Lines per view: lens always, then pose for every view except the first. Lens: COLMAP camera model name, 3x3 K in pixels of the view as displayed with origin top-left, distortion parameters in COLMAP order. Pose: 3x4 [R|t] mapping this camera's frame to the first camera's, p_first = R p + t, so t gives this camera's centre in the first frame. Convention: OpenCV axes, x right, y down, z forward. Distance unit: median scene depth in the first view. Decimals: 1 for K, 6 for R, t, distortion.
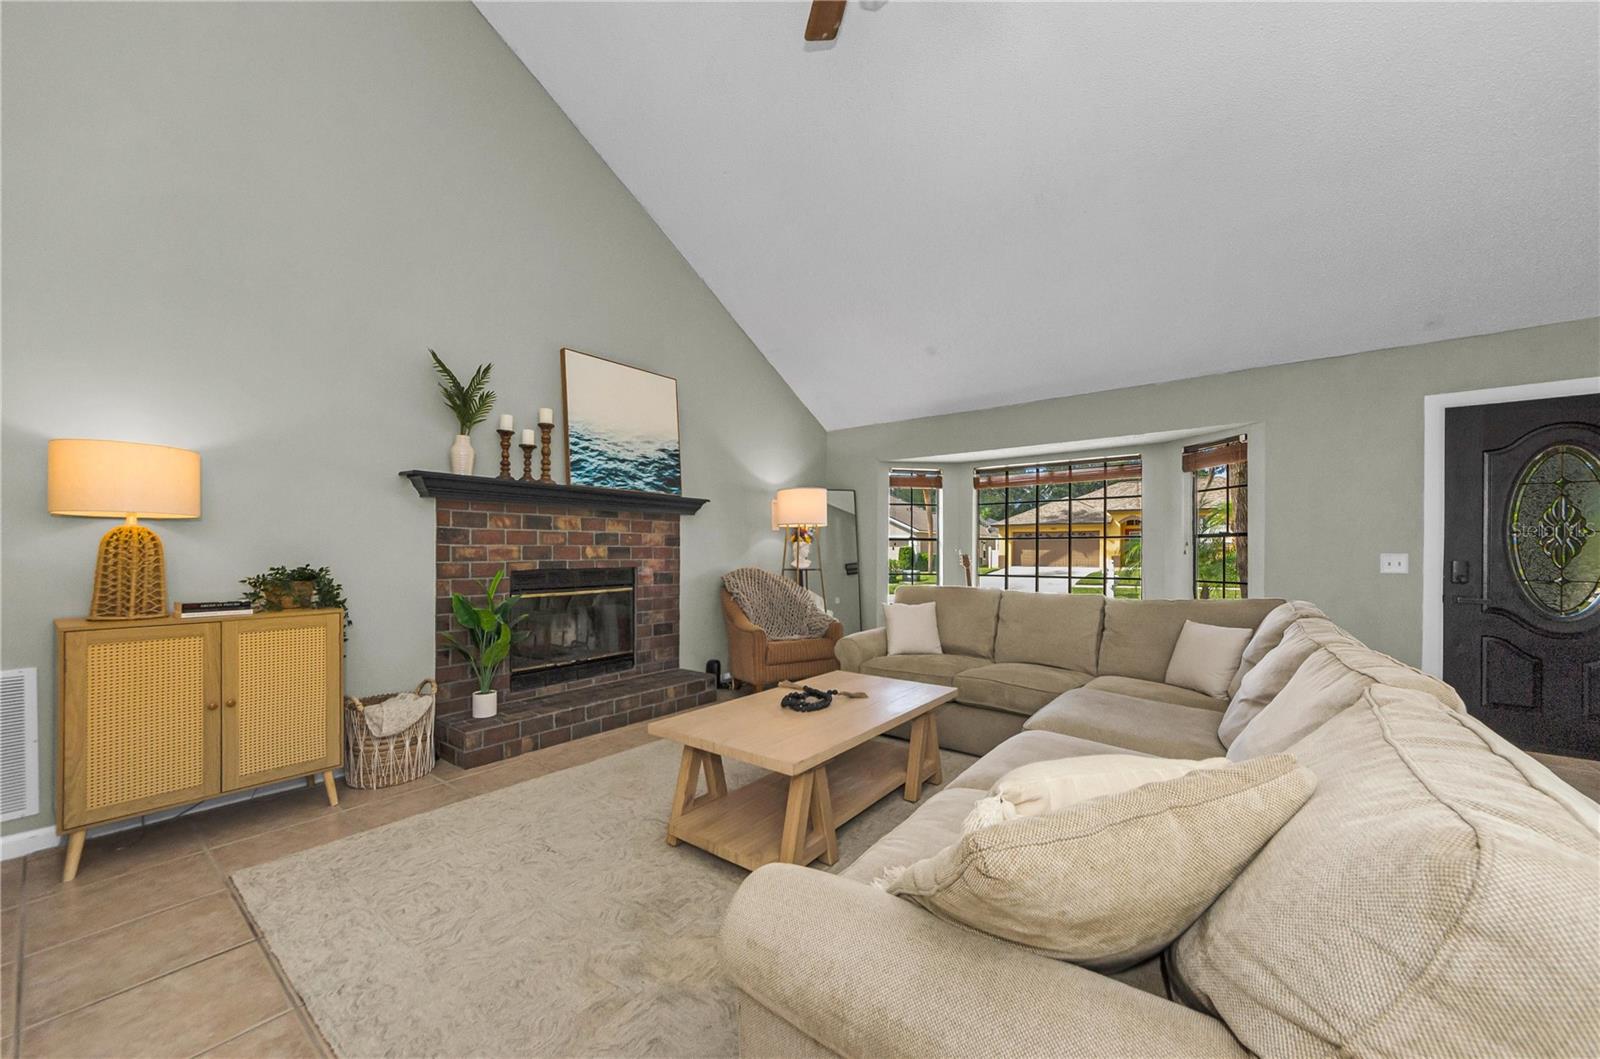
lens RADIAL K [[577.4, 0, 797.4], [0, 577.4, 555.2], [0, 0, 1]] dist [0.000567, -0.000001]
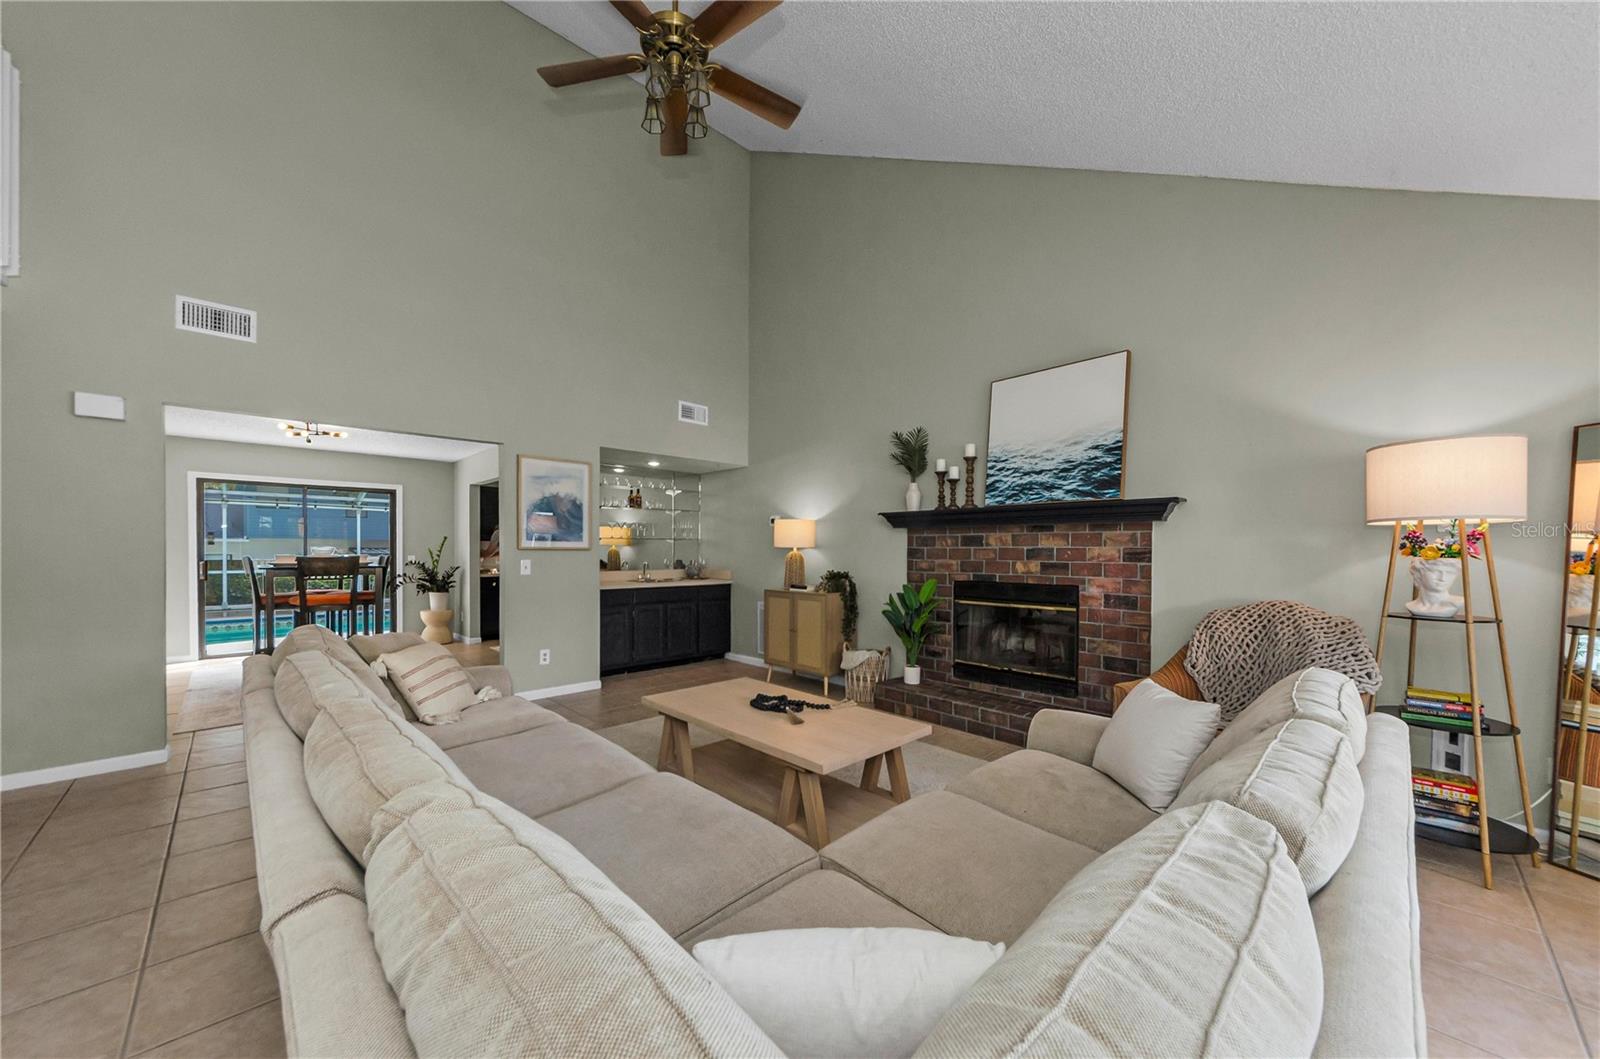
lens RADIAL K [[577.4, 0, 797.4], [0, 577.4, 555.2], [0, 0, 1]] dist [0.000567, -0.000001]
pose [[-0.147847, 0.008175, -0.988976, 0.716142], [-0.008494, 0.999918, 0.009535, -0.033211], [0.988974, 0.009810, -0.147765, 0.764556]]
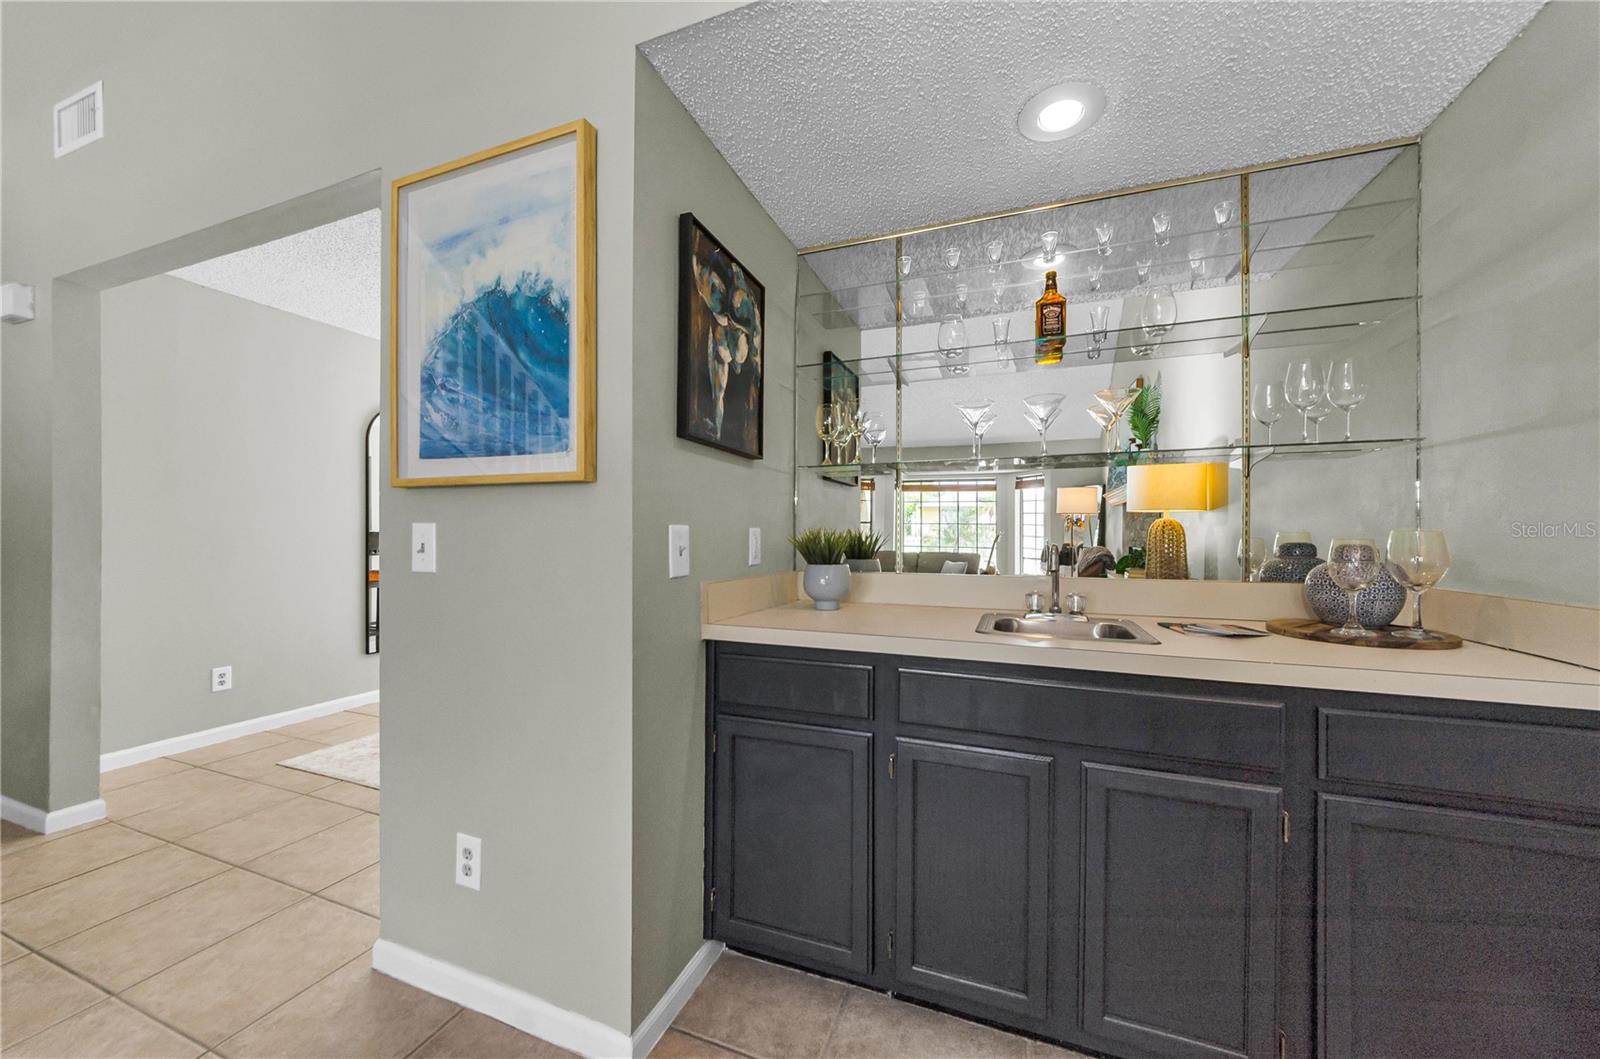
lens RADIAL K [[561.8, 0, 802.9], [0, 561.8, 538.3], [0, 0, 1]] dist [-0.000221, -0.000031]
pose [[-0.958658, -0.009669, -0.284398, -0.495923], [-0.011772, 0.999915, 0.005684, -0.003475], [0.284319, 0.008797, -0.958689, 0.445092]]
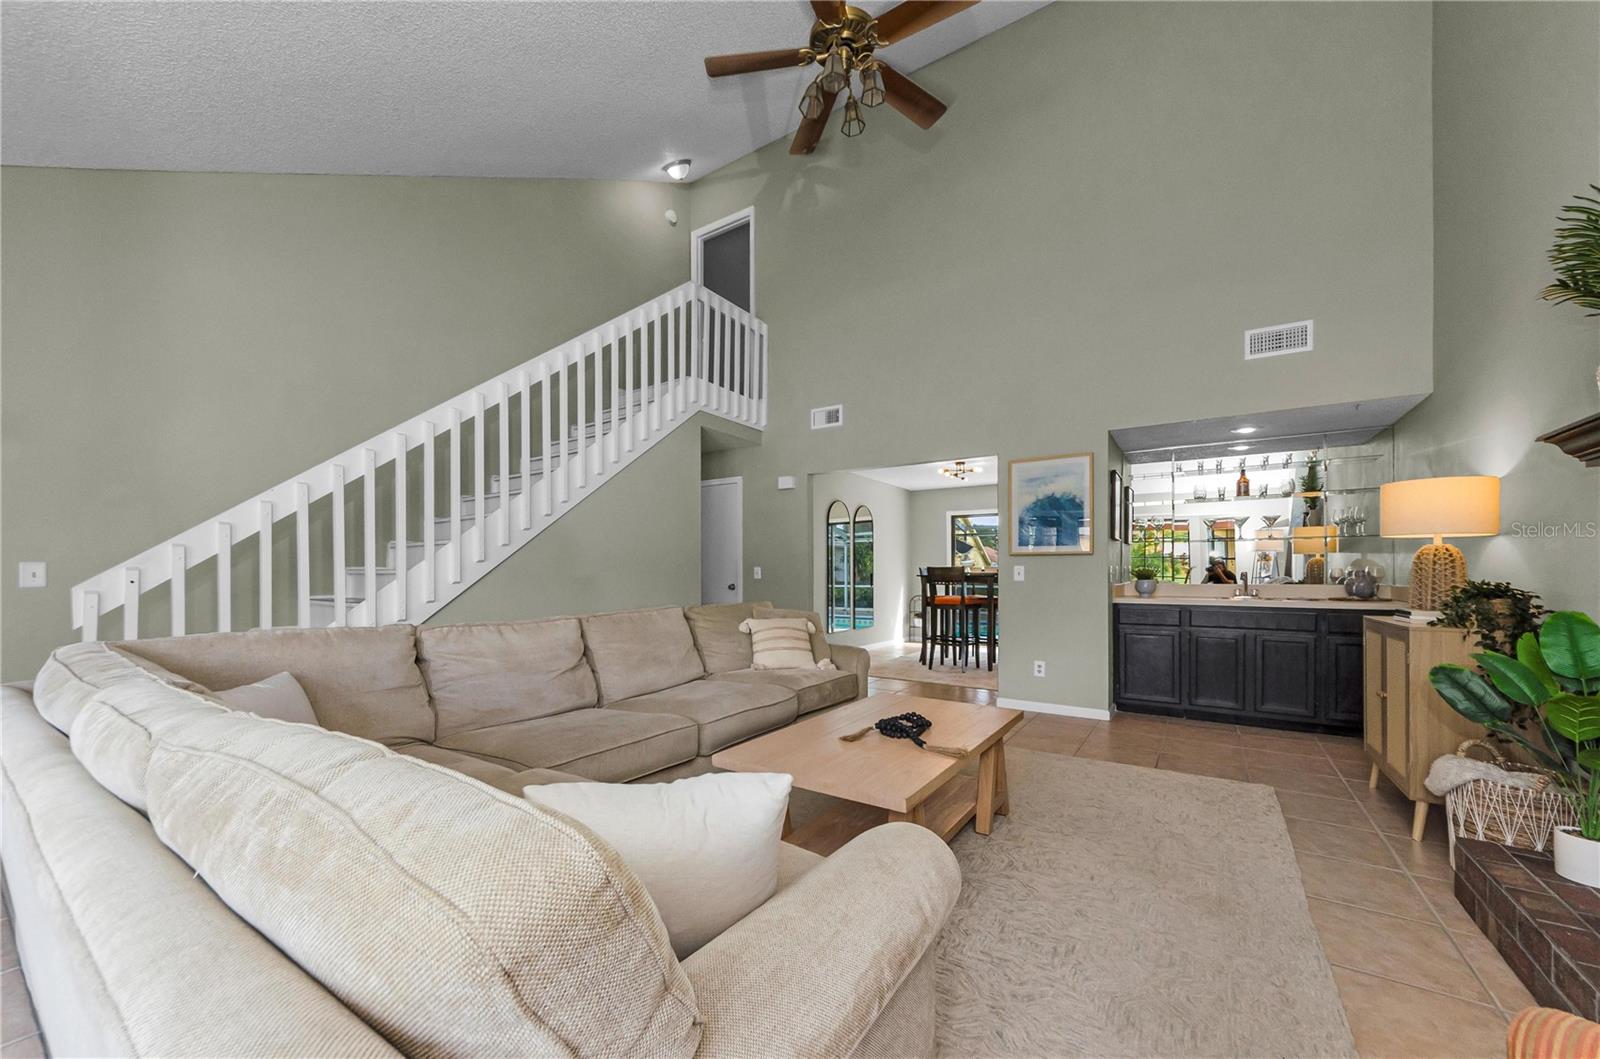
lens RADIAL K [[601.9, 0, 783.7], [0, 601.9, 573.2], [0, 0, 1]] dist [0.000167, -0.000005]
pose [[-0.998933, -0.001651, -0.046154, 0.160818], [-0.001846, 0.999990, 0.004178, 0.002957], [0.046146, 0.004259, -0.998926, 1.230100]]
